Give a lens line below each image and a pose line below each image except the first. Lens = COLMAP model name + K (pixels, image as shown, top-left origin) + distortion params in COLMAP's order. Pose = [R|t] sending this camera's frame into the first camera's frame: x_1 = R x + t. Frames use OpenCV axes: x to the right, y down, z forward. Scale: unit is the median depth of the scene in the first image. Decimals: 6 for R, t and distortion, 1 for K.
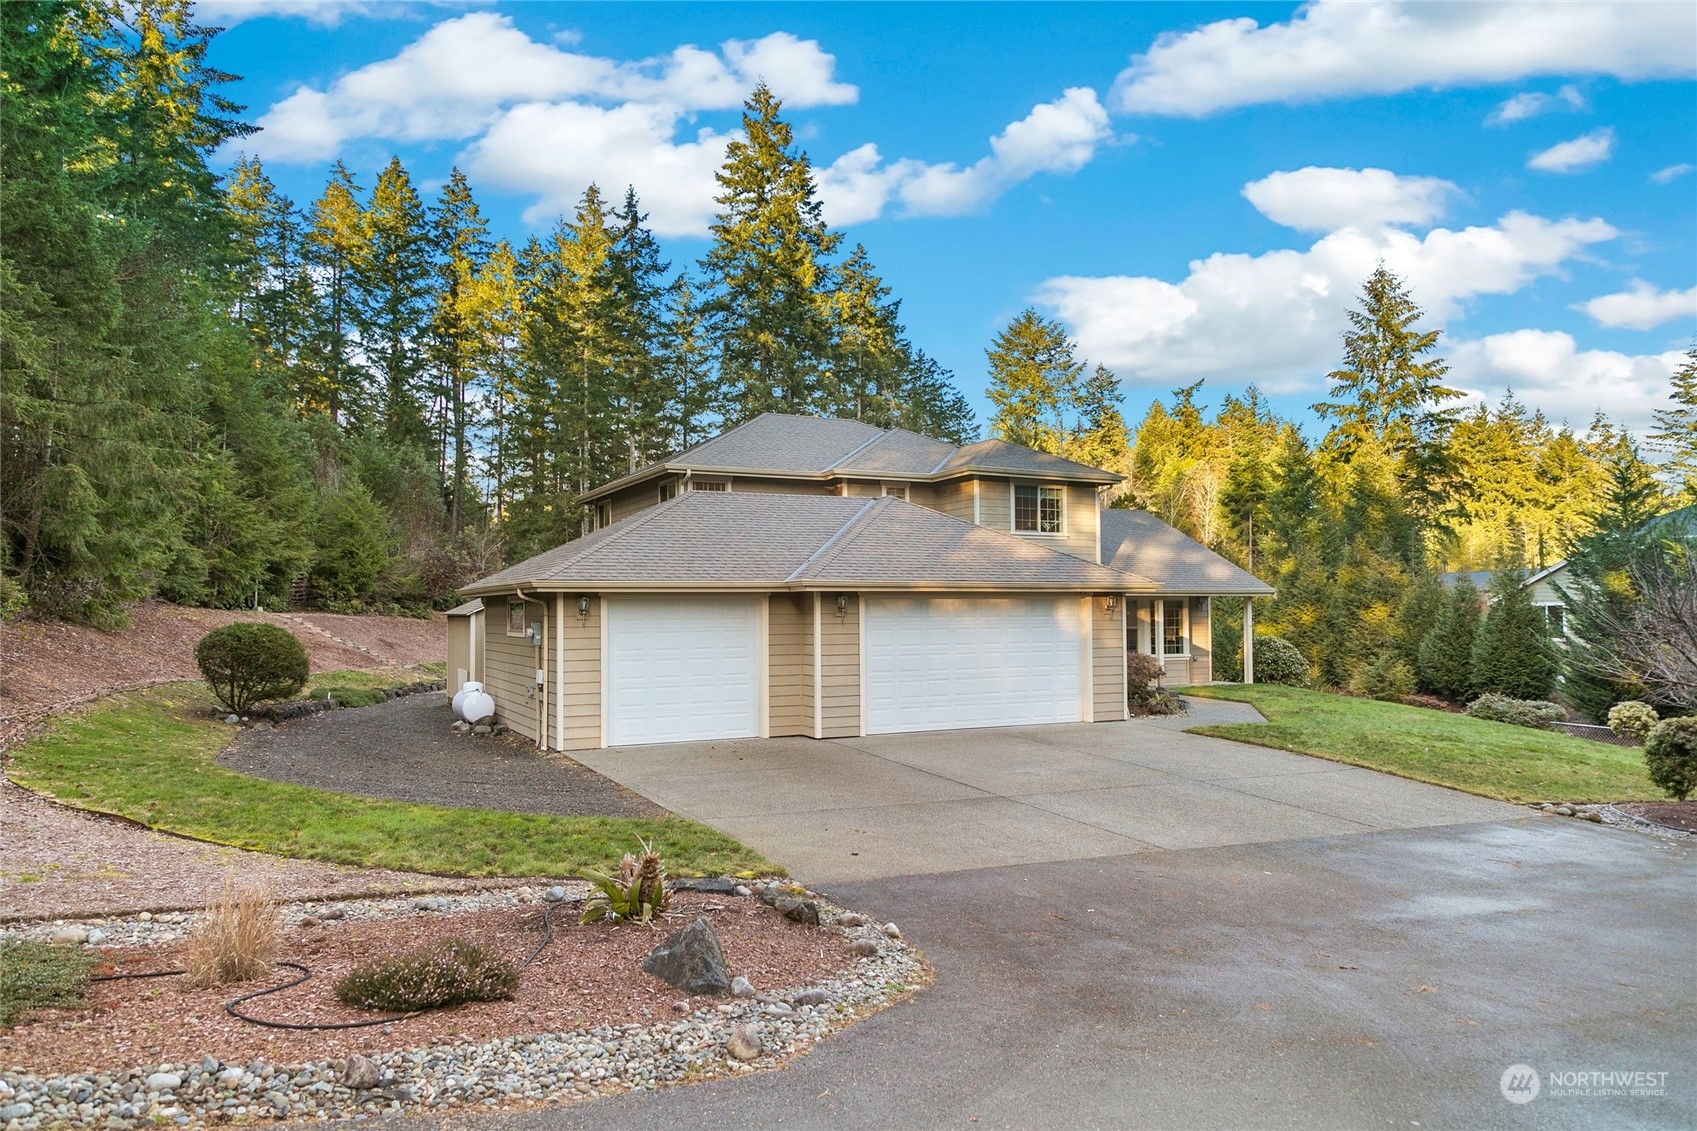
lens RADIAL K [[1160.7, 0, 783.3], [0, 1160.7, 574.8], [0, 0, 1]] dist [-0.001849, 0.008170]
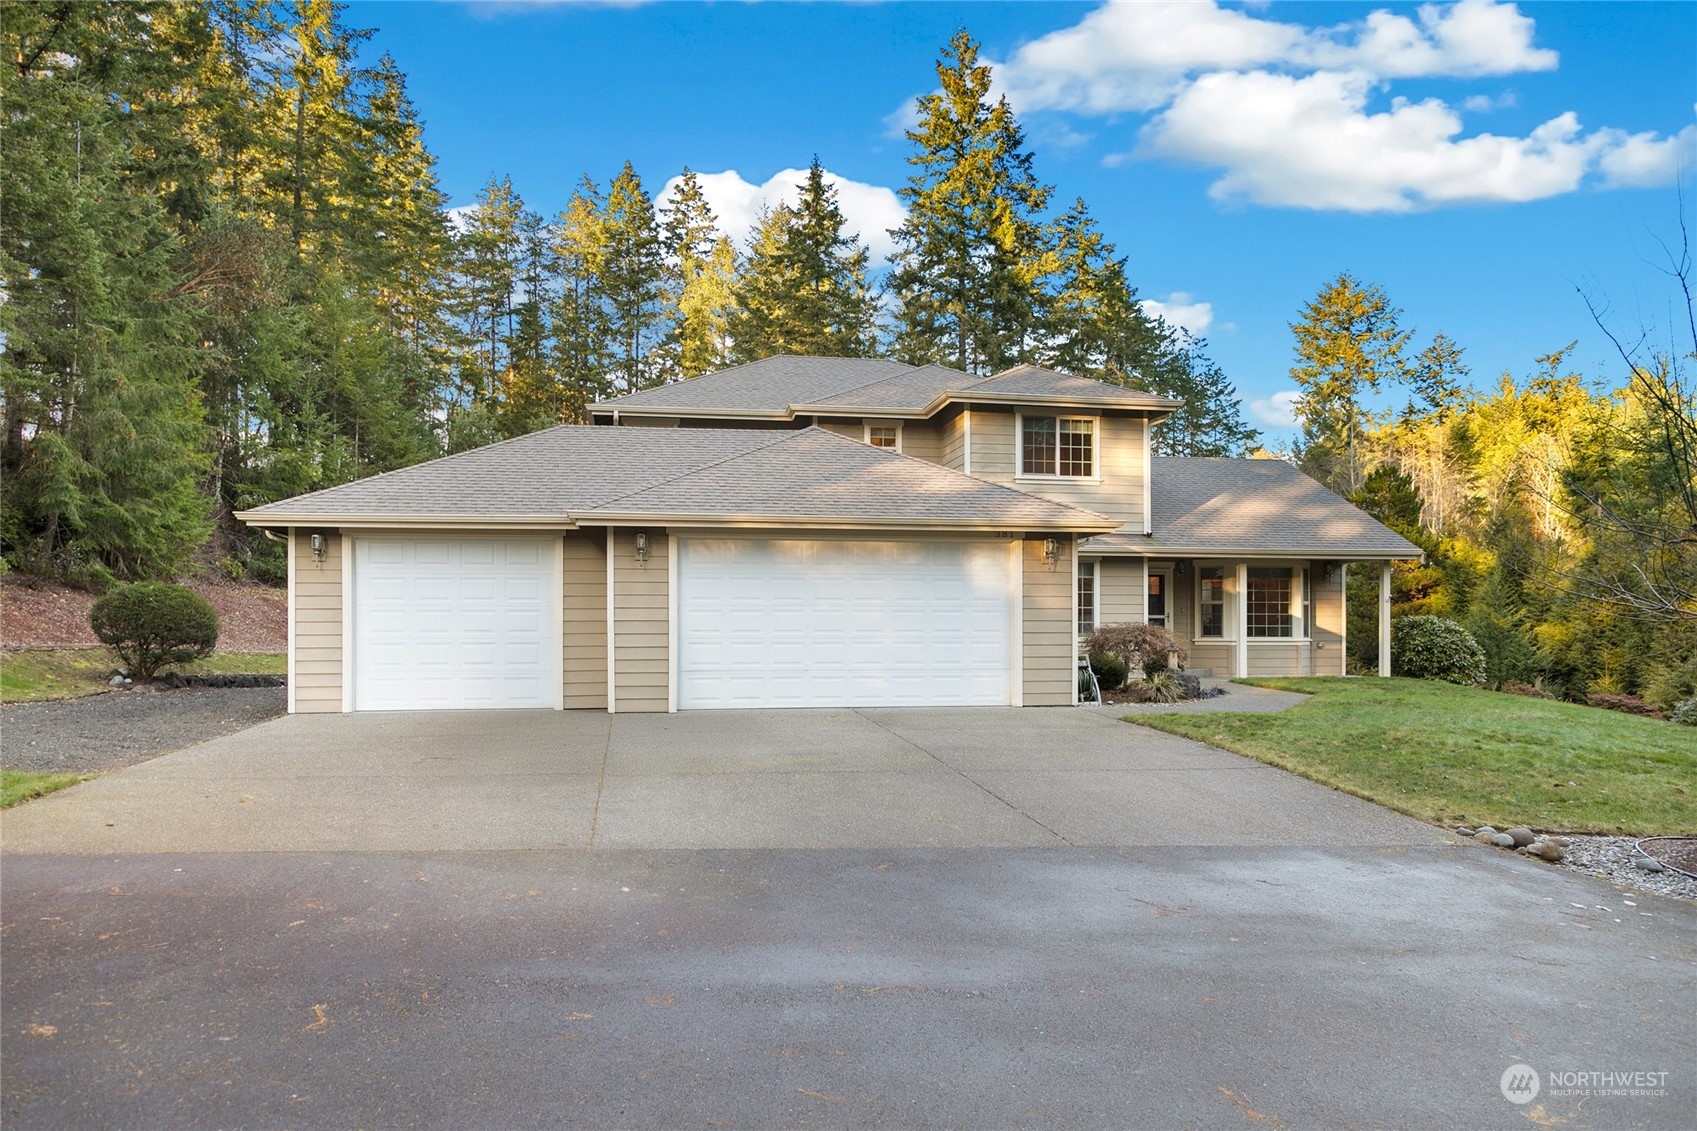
lens RADIAL K [[1160.7, 0, 821.7], [0, 1160.7, 627.1], [0, 0, 1]] dist [-0.001849, 0.008170]
pose [[0.959901, 0.005452, -0.280285, 0.137757], [0.001577, 0.999690, 0.024845, 0.022022], [0.280333, -0.024291, 0.959595, 0.094397]]
